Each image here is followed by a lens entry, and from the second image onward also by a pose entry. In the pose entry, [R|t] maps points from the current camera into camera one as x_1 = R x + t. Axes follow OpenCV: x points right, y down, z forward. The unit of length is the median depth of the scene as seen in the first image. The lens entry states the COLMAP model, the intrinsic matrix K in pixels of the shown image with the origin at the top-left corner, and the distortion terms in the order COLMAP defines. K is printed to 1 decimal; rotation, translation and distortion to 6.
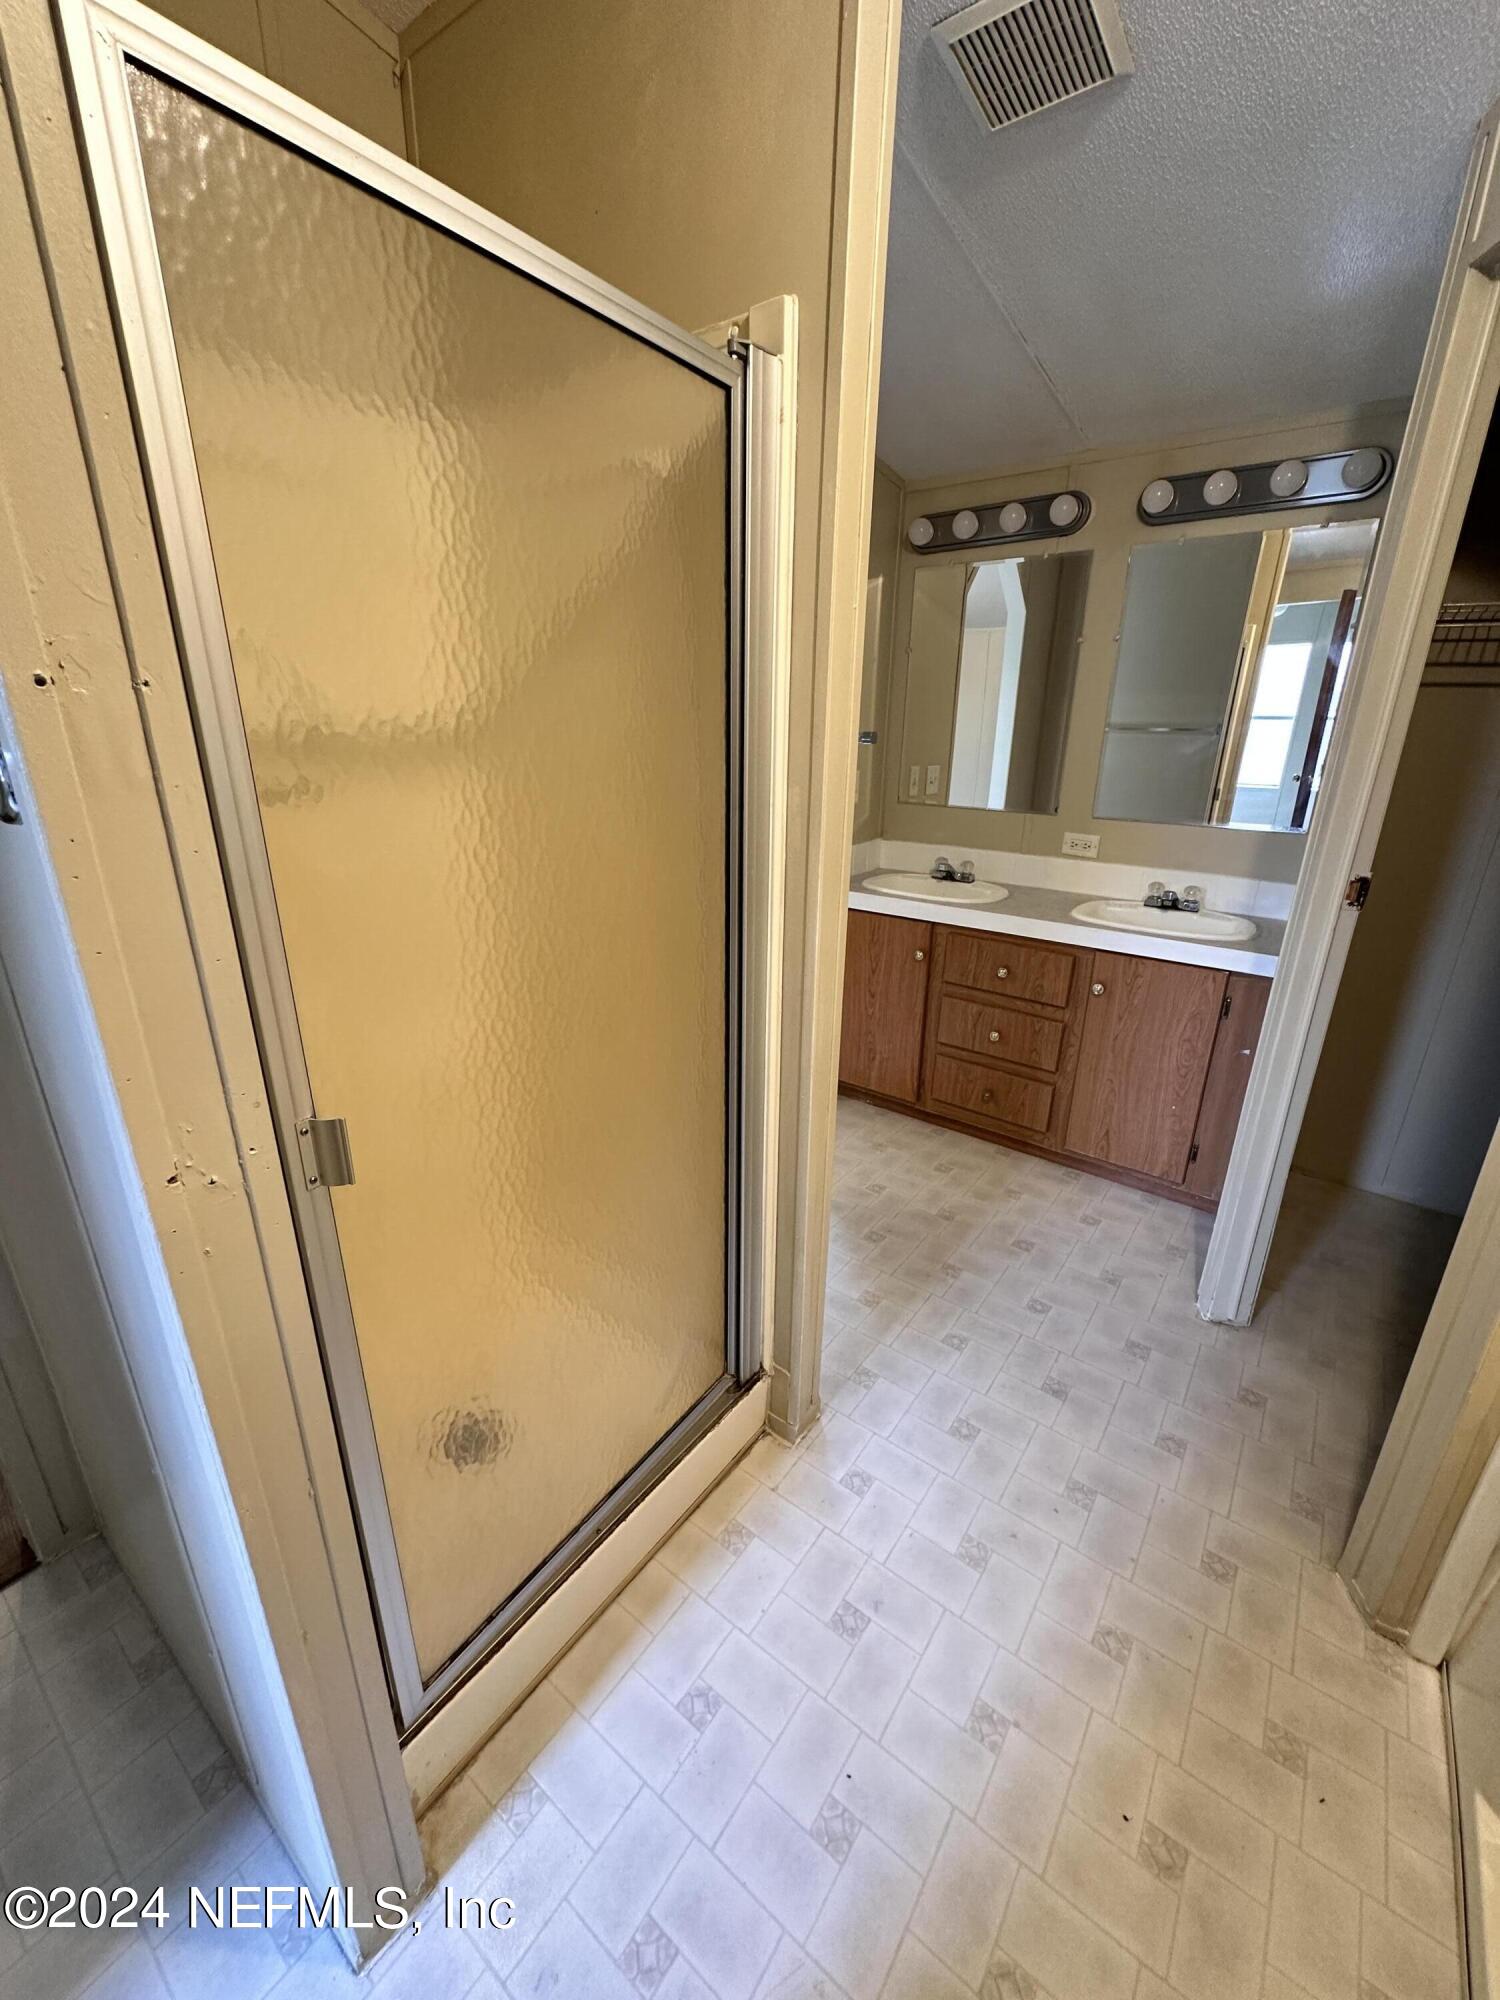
lens RADIAL K [[798.5, 0, 750.0], [0, 798.5, 1000.0], [0, 0, 1]] dist [-0.000080, 0.000347]
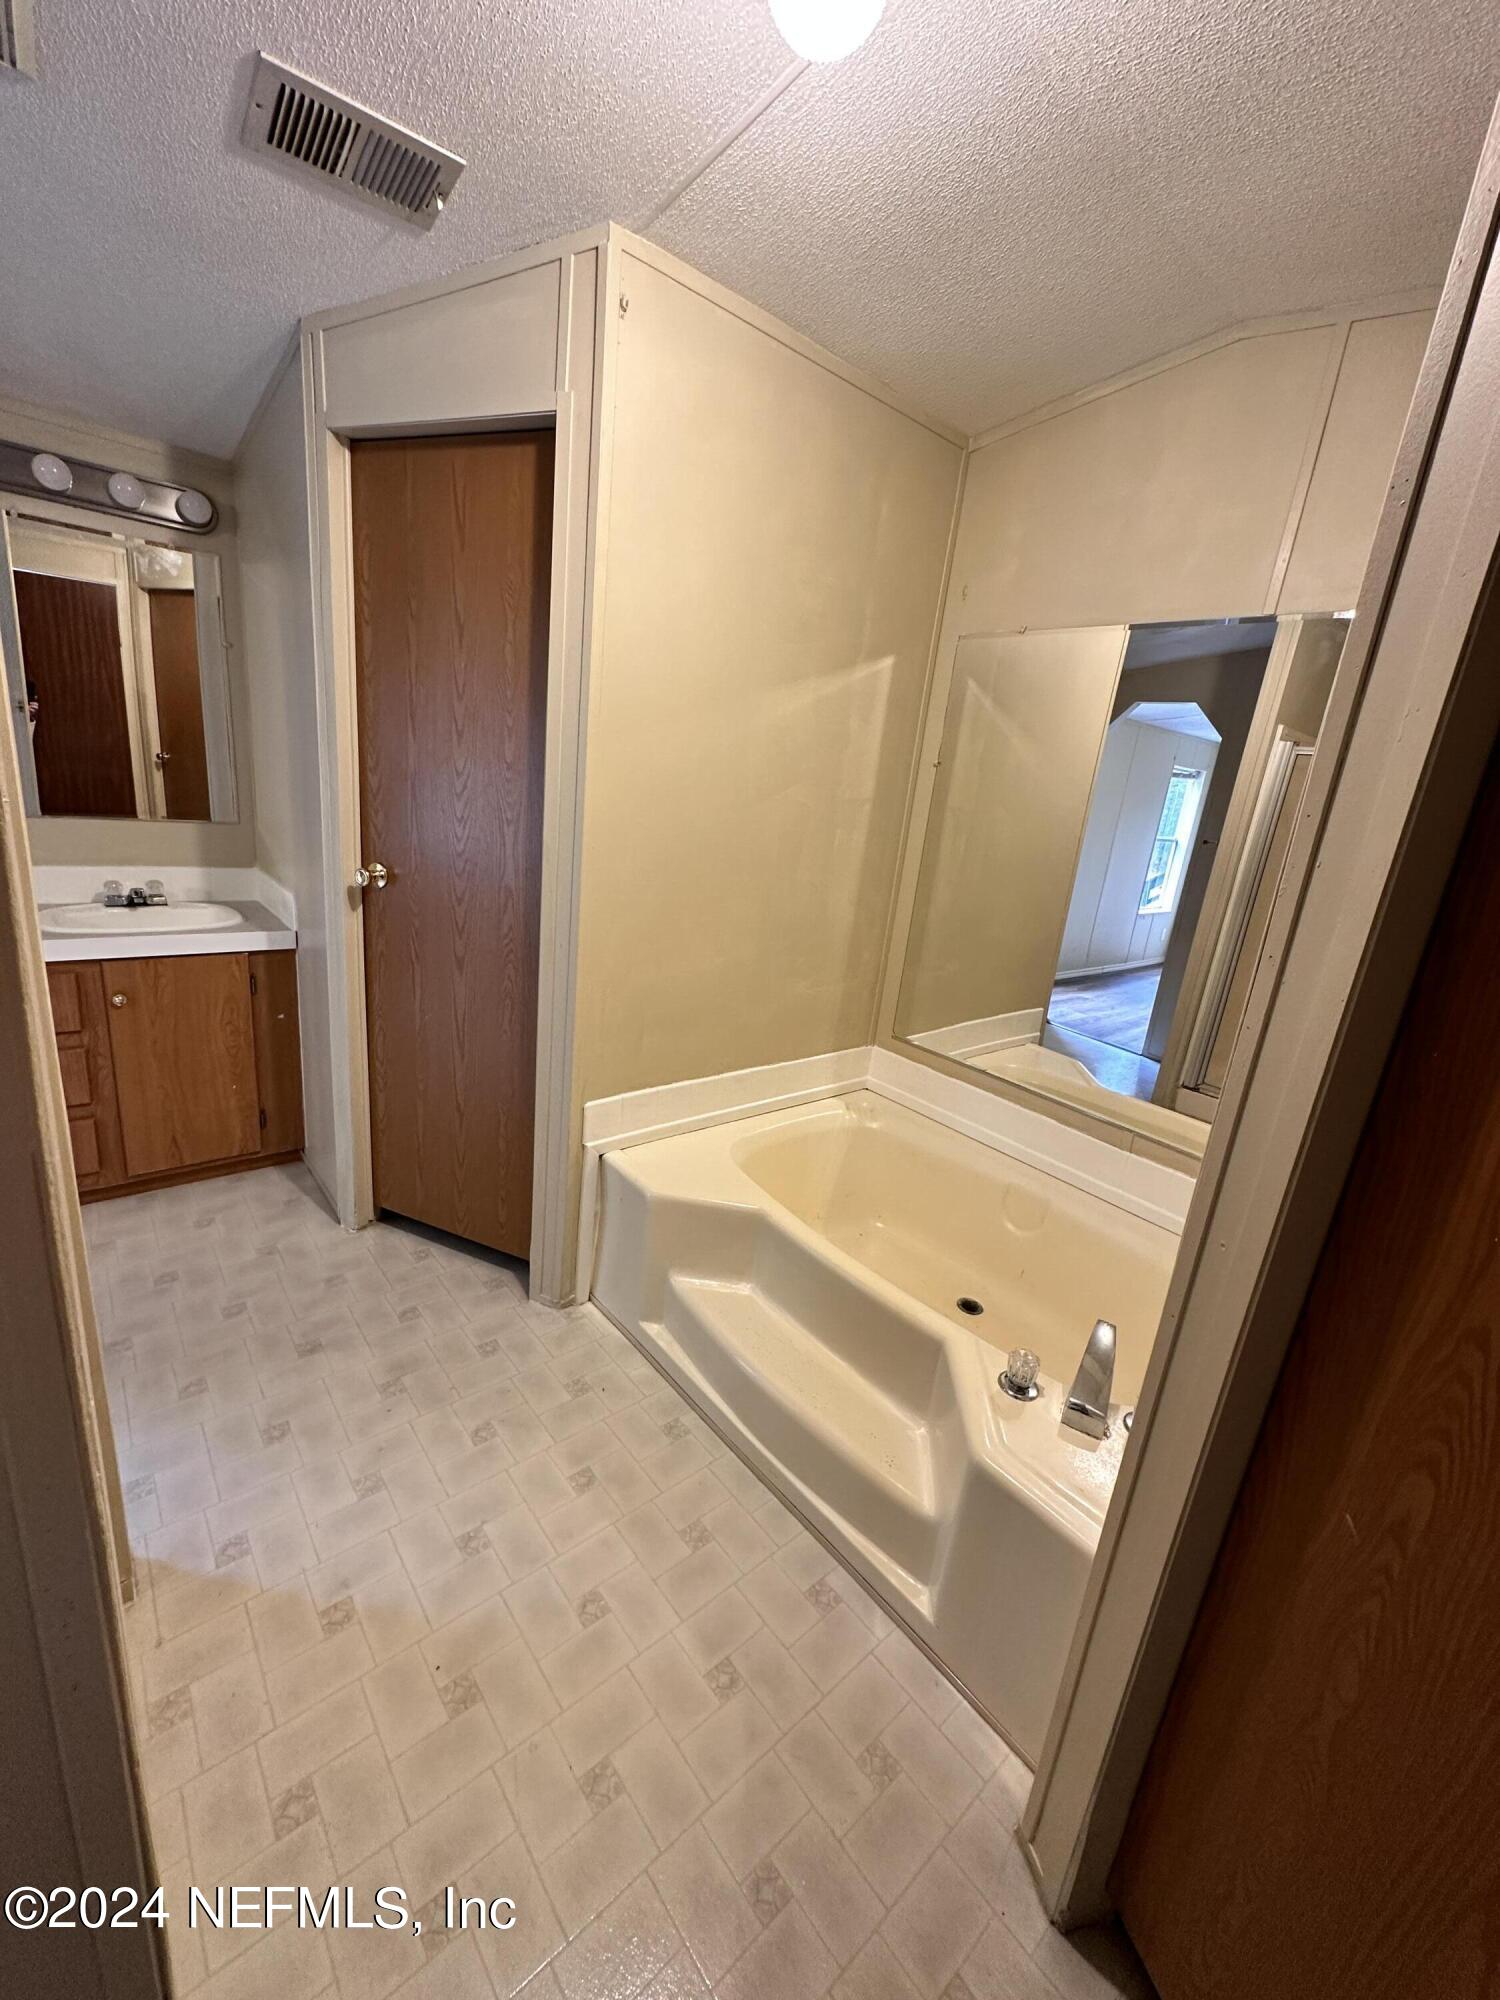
lens RADIAL K [[796.1, 0, 749.2], [0, 796.1, 1003.5], [0, 0, 1]] dist [0.001244, 0.000231]
pose [[0.210847, -0.258793, 0.942640, -0.348439], [0.221031, 0.951965, 0.211914, -0.052665], [-0.952202, 0.163671, 0.257920, 0.061849]]
